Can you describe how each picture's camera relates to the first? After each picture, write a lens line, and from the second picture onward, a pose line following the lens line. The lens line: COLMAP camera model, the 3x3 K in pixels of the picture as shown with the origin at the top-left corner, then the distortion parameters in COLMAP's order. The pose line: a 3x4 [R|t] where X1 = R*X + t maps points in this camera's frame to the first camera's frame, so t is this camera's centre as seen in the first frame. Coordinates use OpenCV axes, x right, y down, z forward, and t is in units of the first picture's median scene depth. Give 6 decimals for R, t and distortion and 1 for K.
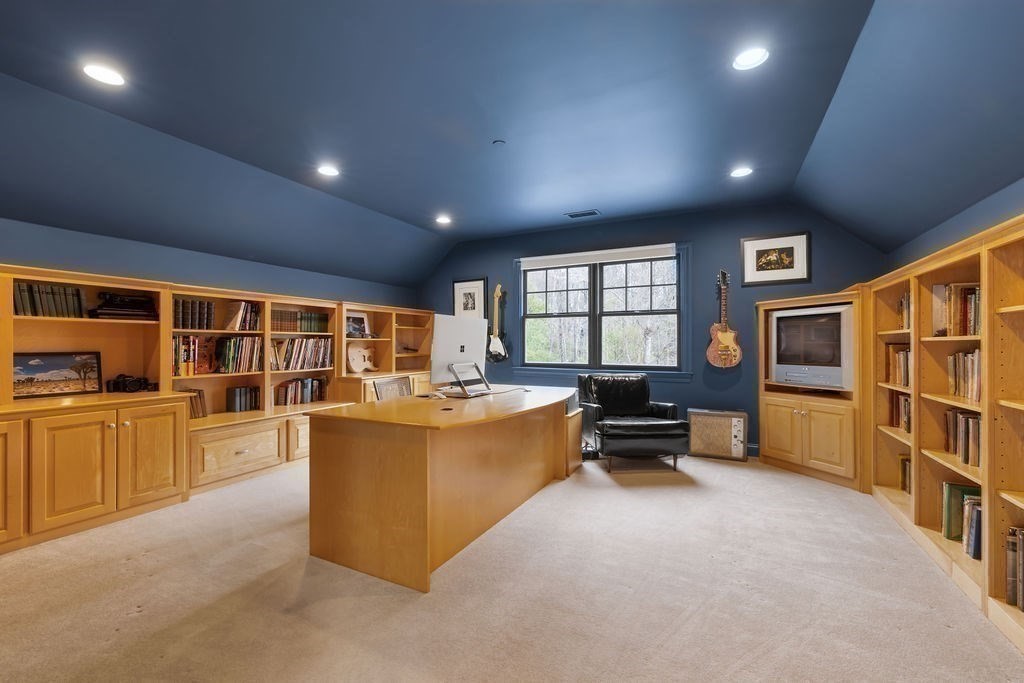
lens RADIAL K [[435.5, 0, 505.4], [0, 435.5, 345.2], [0, 0, 1]] dist [-0.001651, -0.000118]
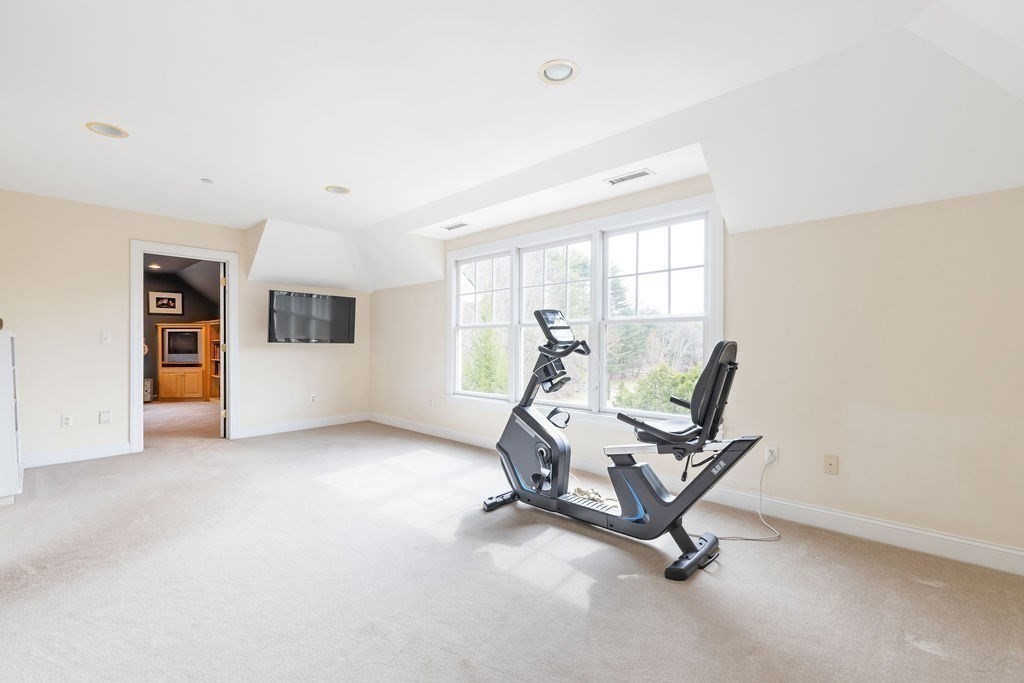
lens RADIAL K [[435.5, 0, 505.4], [0, 435.5, 345.2], [0, 0, 1]] dist [-0.001651, -0.000118]
pose [[0.278445, 0.000359, 0.960452, -0.950338], [-0.004189, 0.999991, 0.000841, -0.008343], [-0.960443, -0.004258, 0.278444, -1.163244]]
